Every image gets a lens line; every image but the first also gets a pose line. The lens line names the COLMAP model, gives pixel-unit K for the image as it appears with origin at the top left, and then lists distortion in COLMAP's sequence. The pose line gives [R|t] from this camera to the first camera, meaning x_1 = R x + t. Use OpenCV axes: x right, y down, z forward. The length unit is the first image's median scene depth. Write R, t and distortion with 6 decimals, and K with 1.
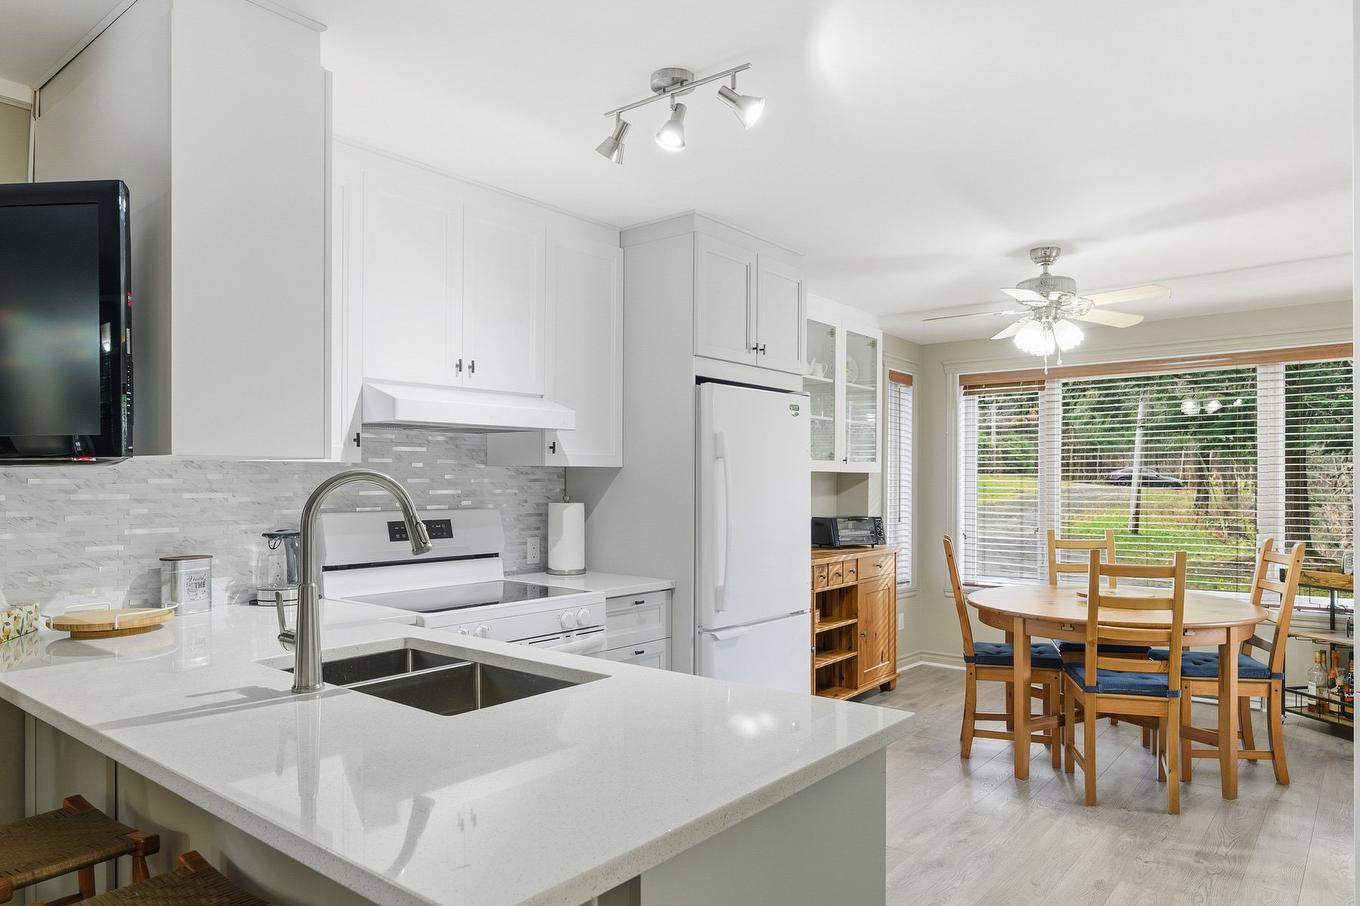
lens RADIAL K [[900.8, 0, 680.0], [0, 900.8, 453.0], [0, 0, 1]] dist [-0.007536, -0.001447]
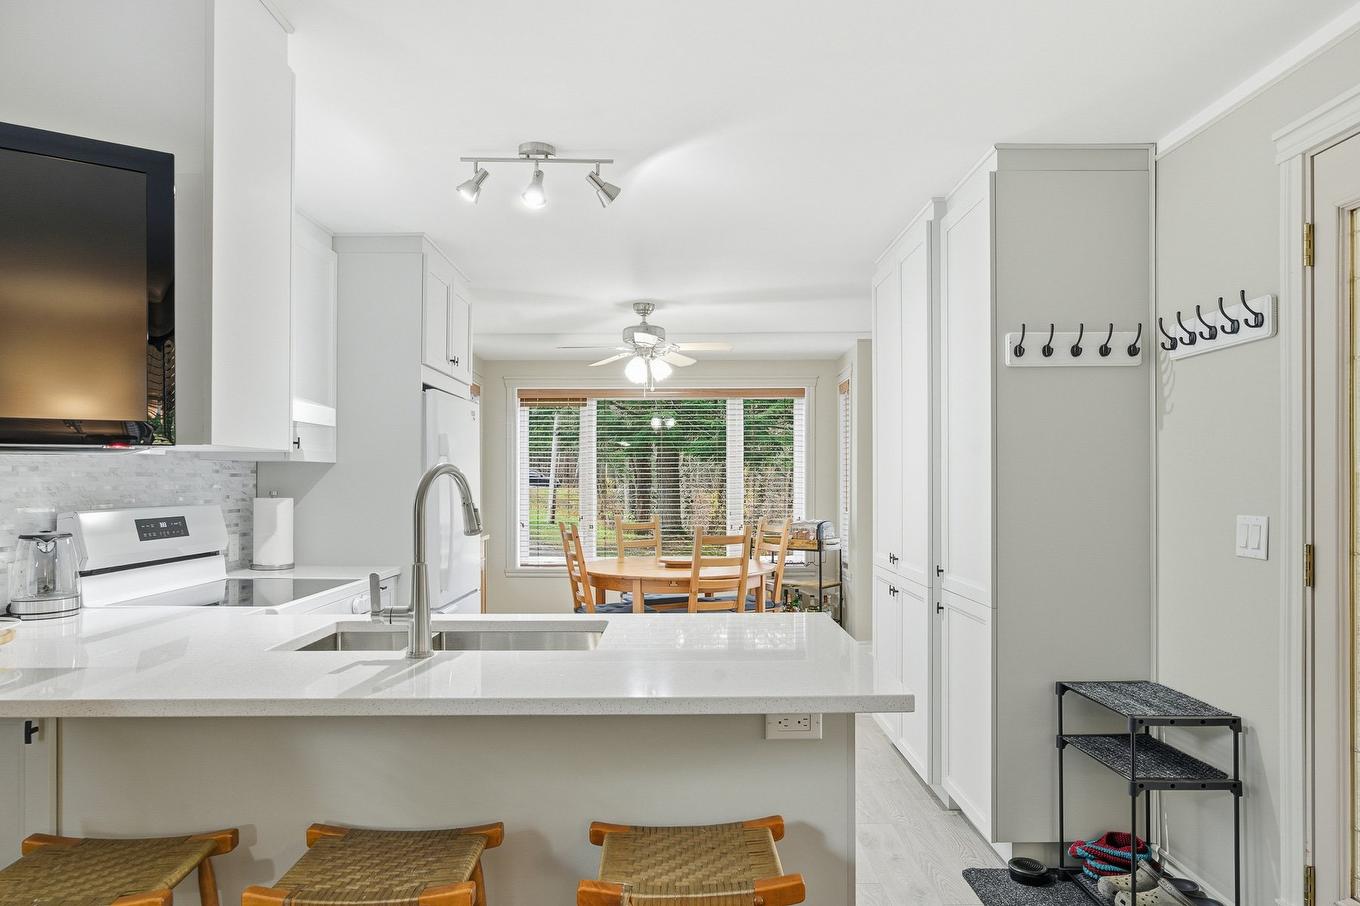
lens RADIAL K [[862.0, 0, 677.1], [0, 862.0, 428.1], [0, 0, 1]] dist [0.044475, 0.000571]
pose [[0.775596, 0.040023, 0.629960, -0.395000], [-0.021181, 0.999076, -0.037395, 0.005018], [-0.630875, 0.015660, 0.775727, -0.027382]]
